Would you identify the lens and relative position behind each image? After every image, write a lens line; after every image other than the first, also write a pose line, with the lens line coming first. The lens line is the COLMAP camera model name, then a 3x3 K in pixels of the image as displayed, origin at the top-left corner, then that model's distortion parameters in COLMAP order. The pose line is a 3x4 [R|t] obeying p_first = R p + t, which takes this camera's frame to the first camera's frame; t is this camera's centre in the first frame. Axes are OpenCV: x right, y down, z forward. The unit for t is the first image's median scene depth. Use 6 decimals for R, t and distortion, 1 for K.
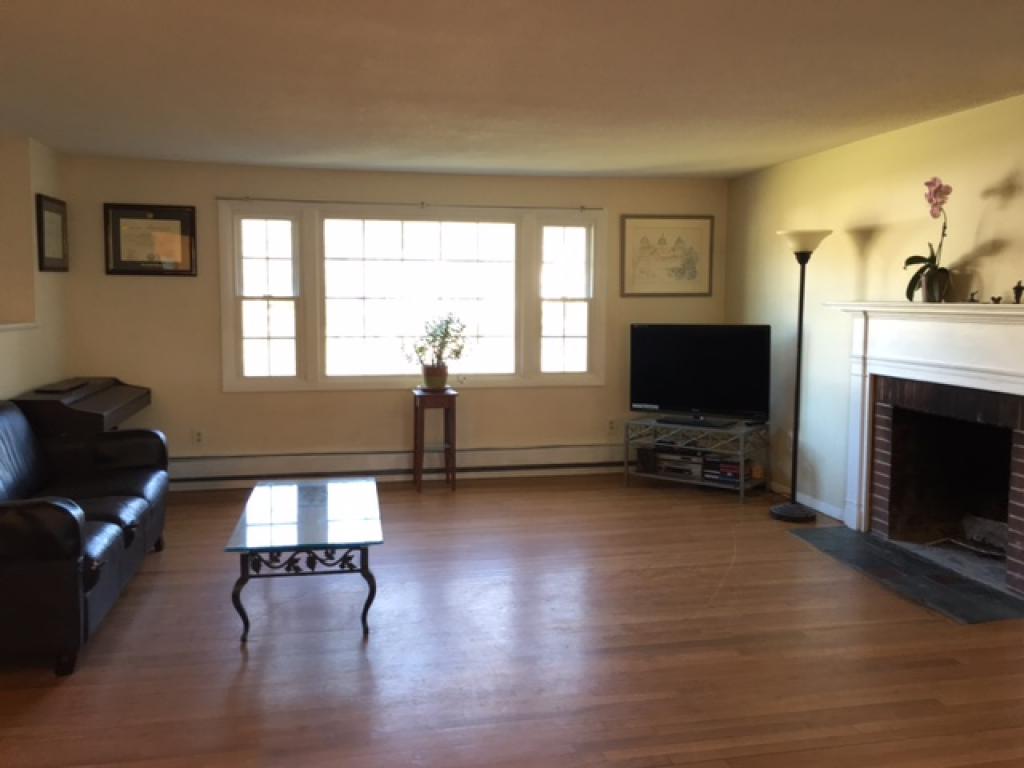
lens RADIAL K [[875.3, 0, 512.0], [0, 875.3, 384.0], [0, 0, 1]] dist [0.007852, 0.001469]
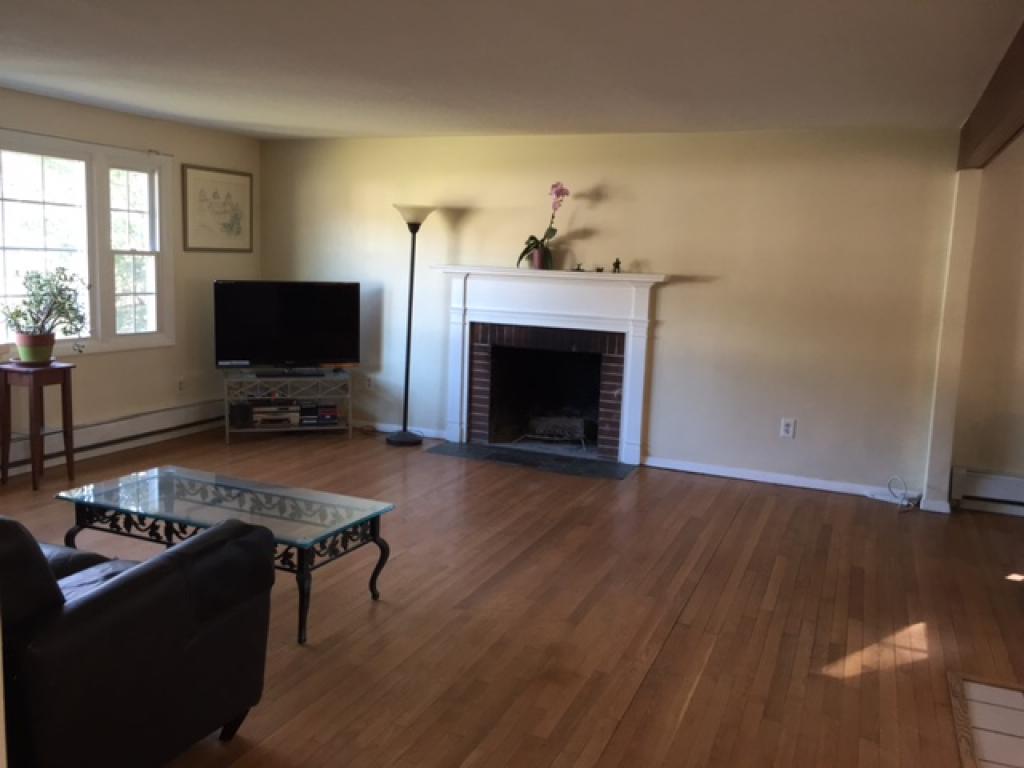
lens RADIAL K [[873.9, 0, 512.0], [0, 873.9, 384.0], [0, 0, 1]] dist [0.124250, -0.369620]
pose [[0.552614, -0.100113, 0.827403, -0.557429], [0.045788, 0.994907, 0.089799, -0.028926], [-0.832179, -0.011739, 0.554383, 0.191430]]
